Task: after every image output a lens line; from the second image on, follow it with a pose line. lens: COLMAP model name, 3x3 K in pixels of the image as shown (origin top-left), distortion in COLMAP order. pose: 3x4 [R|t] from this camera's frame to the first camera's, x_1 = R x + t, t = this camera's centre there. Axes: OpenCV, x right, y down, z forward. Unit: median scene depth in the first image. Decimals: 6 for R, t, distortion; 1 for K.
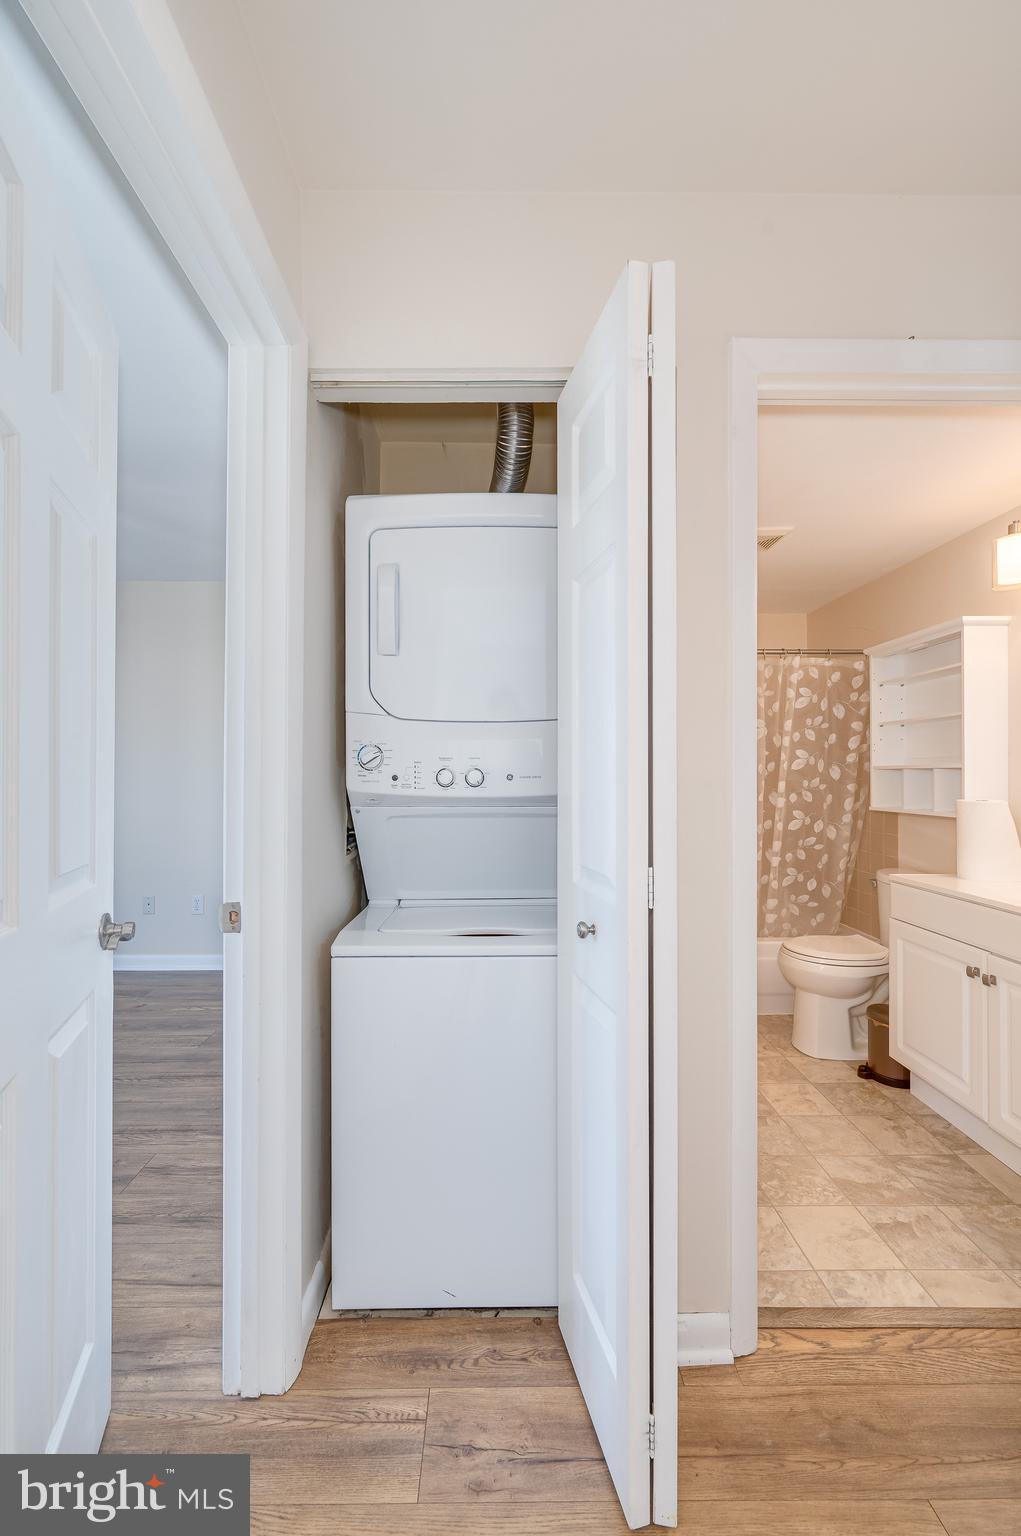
lens RADIAL K [[592.7, 0, 511.6], [0, 592.7, 775.7], [0, 0, 1]] dist [-0.002381, 0.000241]
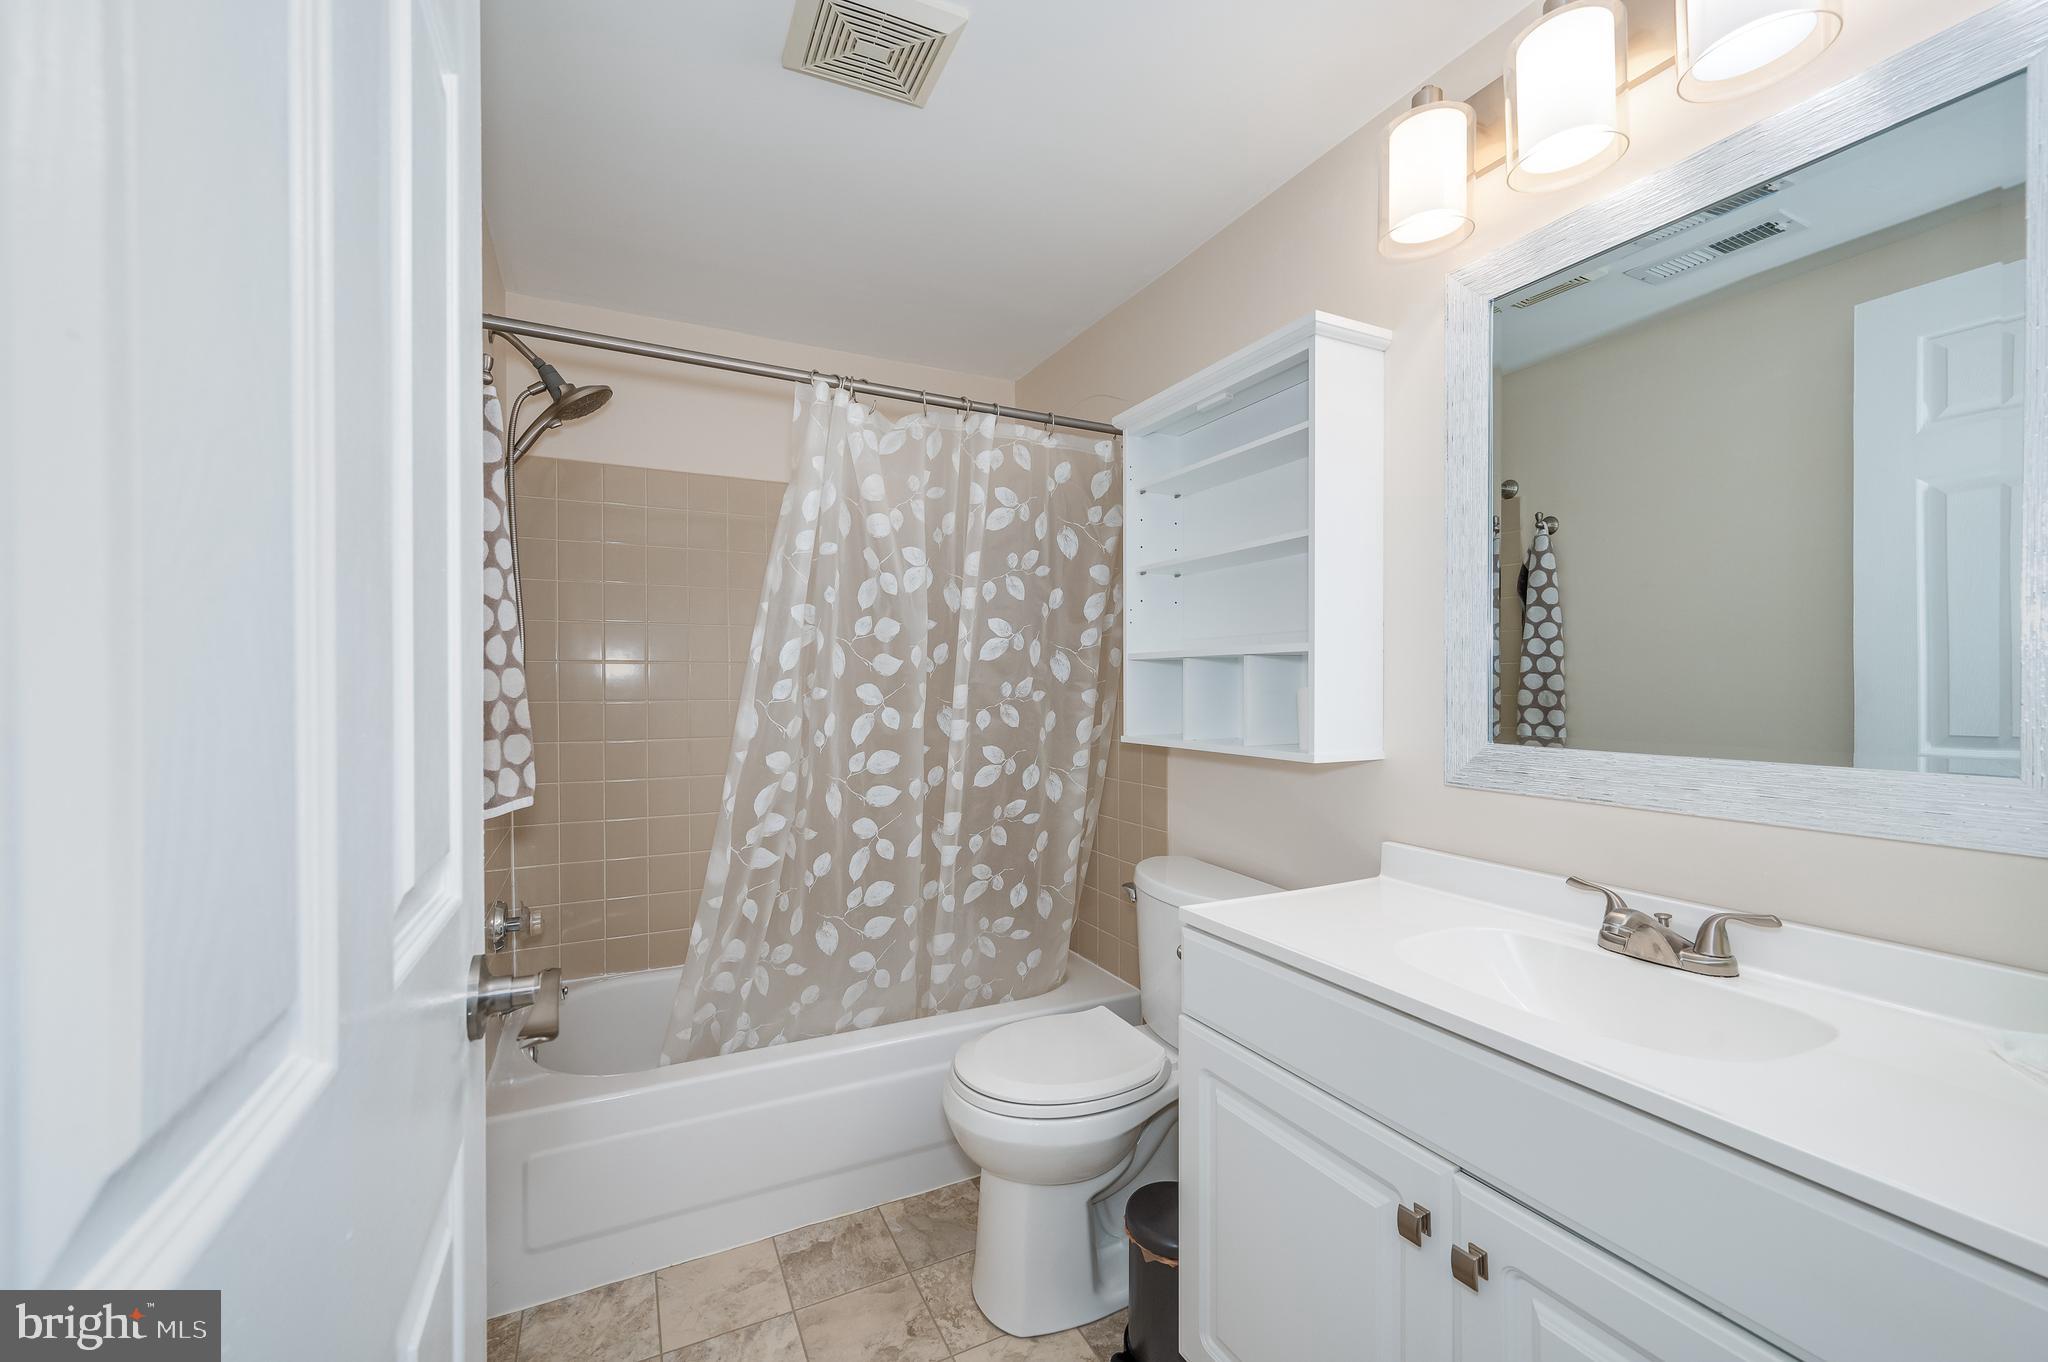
lens RADIAL K [[827.7, 0, 1039.8], [0, 827.7, 679.1], [0, 0, 1]] dist [-0.000738, 0.000319]
pose [[0.886978, 0.004750, 0.461787, 0.211529], [-0.002355, 0.999981, -0.005763, 0.008811], [-0.461805, 0.004024, 0.886972, 0.395189]]
